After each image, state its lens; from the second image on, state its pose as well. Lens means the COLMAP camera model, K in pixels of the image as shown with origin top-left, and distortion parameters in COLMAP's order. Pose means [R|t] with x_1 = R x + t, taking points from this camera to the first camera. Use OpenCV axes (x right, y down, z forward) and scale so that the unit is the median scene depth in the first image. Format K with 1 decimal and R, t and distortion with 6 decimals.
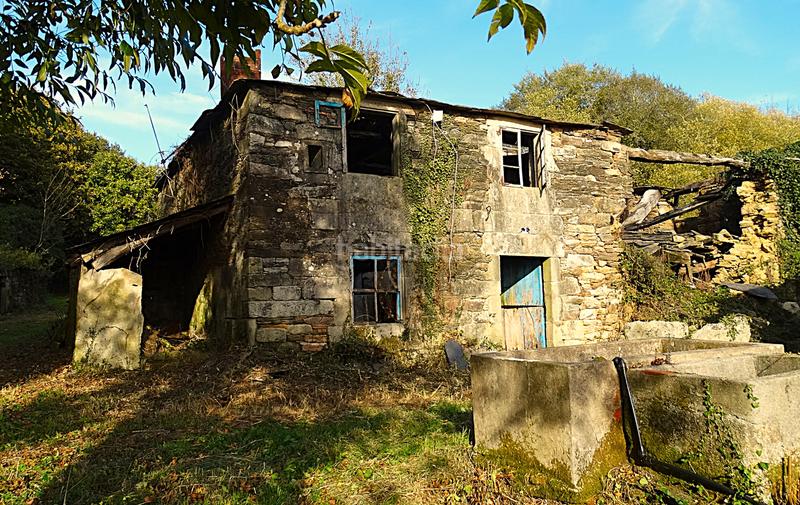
lens RADIAL K [[592.6, 0, 399.9], [0, 592.6, 251.8], [0, 0, 1]] dist [-0.000279, -0.001502]
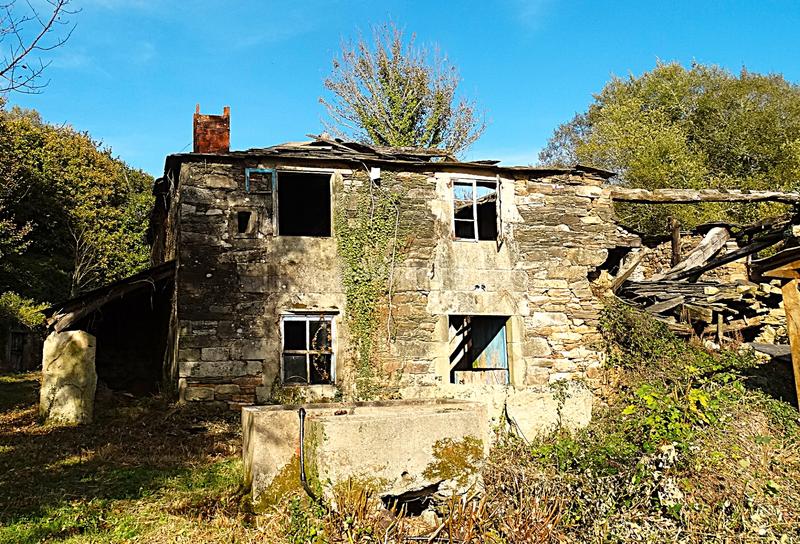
lens RADIAL K [[806.7, 0, 399.8], [0, 806.7, 263.6], [0, 0, 1]] dist [0.007039, 0.000000]
pose [[0.975782, -0.018487, -0.217962, 0.355065], [0.010653, 0.999256, -0.037064, -0.027492], [0.218485, 0.033845, 0.975253, -0.263196]]
